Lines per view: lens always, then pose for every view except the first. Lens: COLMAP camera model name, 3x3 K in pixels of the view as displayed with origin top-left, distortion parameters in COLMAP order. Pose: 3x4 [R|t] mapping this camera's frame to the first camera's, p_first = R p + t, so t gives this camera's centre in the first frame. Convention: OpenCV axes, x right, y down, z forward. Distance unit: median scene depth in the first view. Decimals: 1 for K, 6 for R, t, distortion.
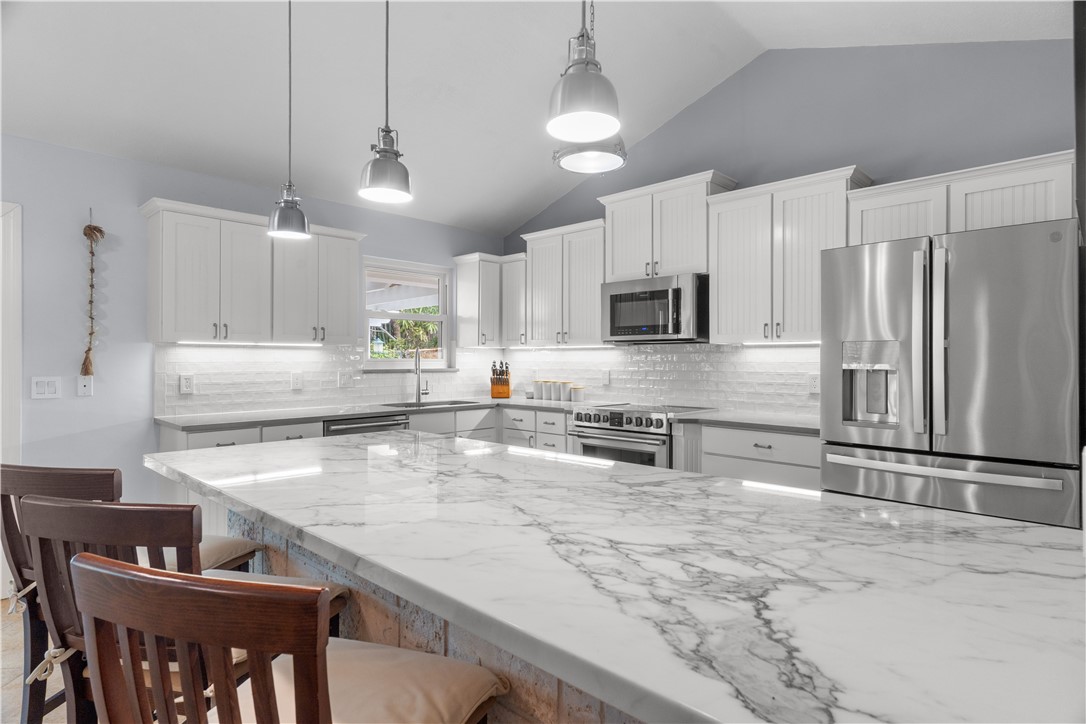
lens RADIAL K [[587.5, 0, 543.0], [0, 587.5, 362.0], [0, 0, 1]] dist [0.024394, -0.000013]
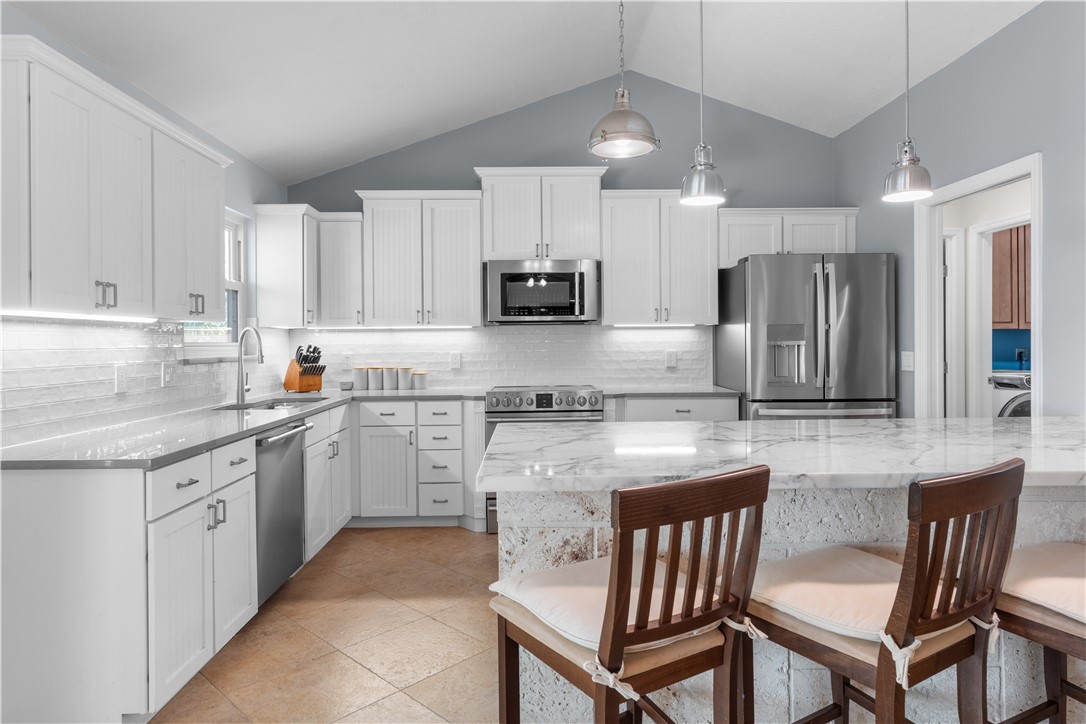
lens RADIAL K [[643.1, 0, 544.6], [0, 643.1, 348.4], [0, 0, 1]] dist [0.004587, 0.000859]
pose [[0.705322, -0.015307, 0.708721, -0.564085], [0.014366, 0.999870, 0.007298, 0.001527], [-0.708741, 0.005034, 0.705451, 0.210065]]
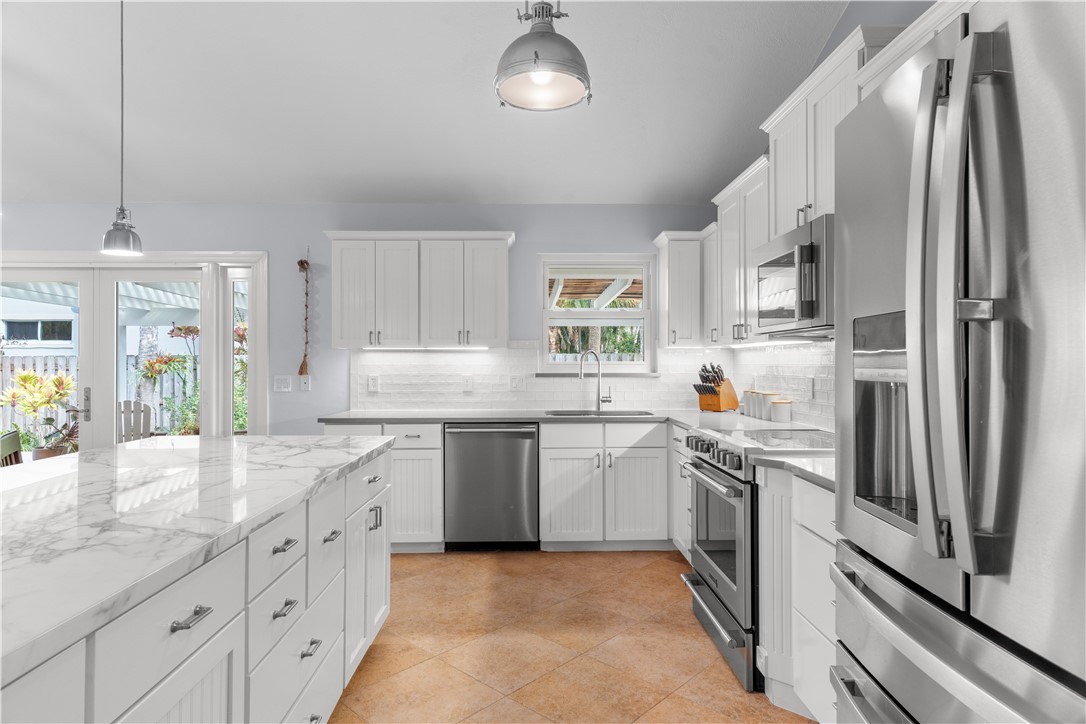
lens RADIAL K [[613.2, 0, 543.0], [0, 613.2, 362.0], [0, 0, 1]] dist [0.002630, 0.000318]
pose [[0.707589, -0.002683, -0.706619, 0.426394], [-0.001586, 0.999984, -0.005385, 0.000352], [0.706623, 0.004931, 0.707573, 0.322028]]
